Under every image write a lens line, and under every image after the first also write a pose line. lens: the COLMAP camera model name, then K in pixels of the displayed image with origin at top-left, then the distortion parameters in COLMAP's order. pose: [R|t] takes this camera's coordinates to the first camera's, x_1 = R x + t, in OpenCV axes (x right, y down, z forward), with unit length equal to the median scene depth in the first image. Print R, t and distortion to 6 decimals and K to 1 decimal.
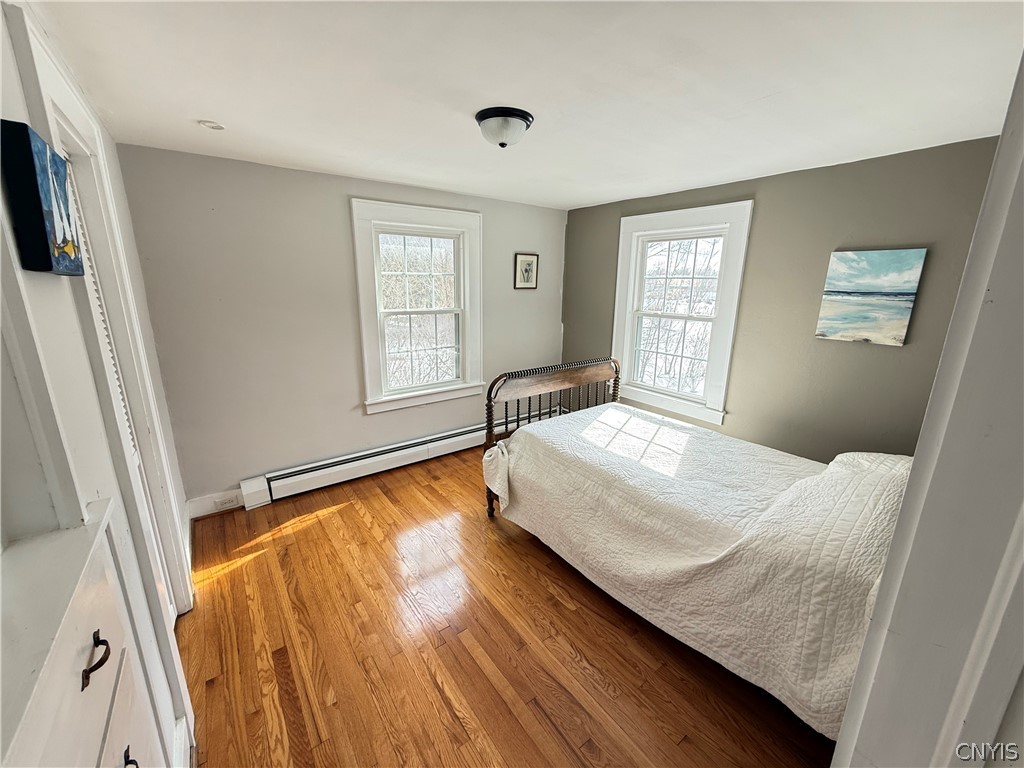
lens RADIAL K [[406.8, 0, 509.8], [0, 406.8, 383.0], [0, 0, 1]] dist [-0.001545, -0.000357]
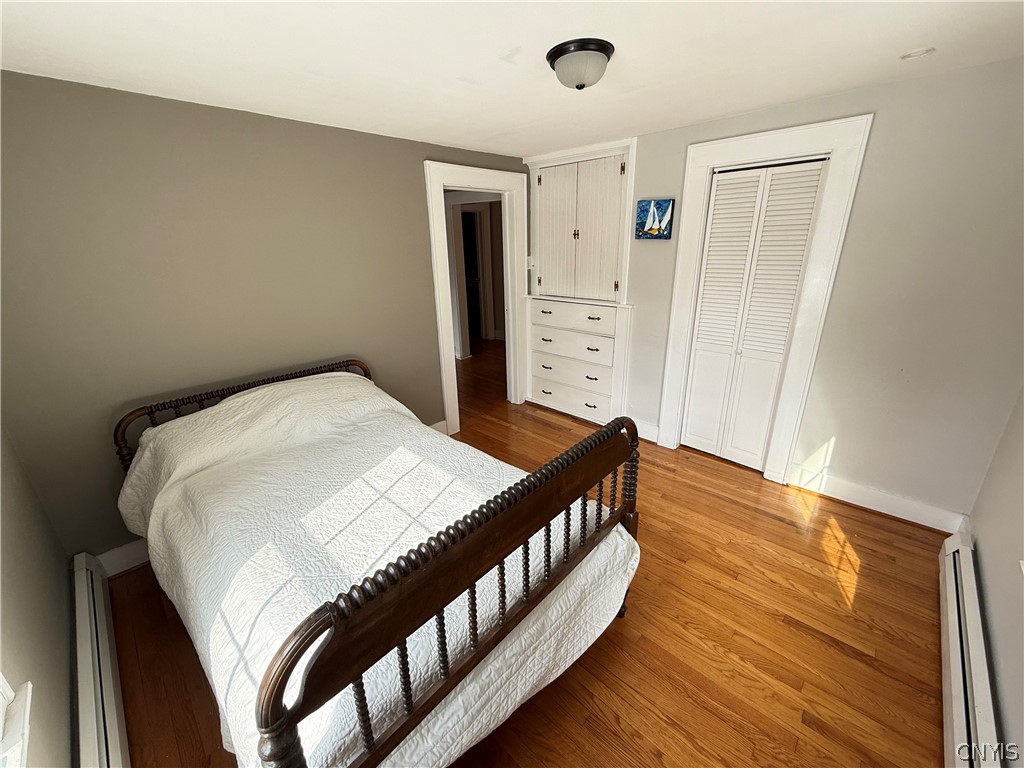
lens RADIAL K [[406.8, 0, 509.8], [0, 406.8, 383.0], [0, 0, 1]] dist [-0.001545, -0.000357]
pose [[-0.985365, 0.076211, -0.152474, 0.208305], [-0.019904, 0.836927, 0.546953, -0.354951], [0.169293, 0.541983, -0.823161, 1.359001]]
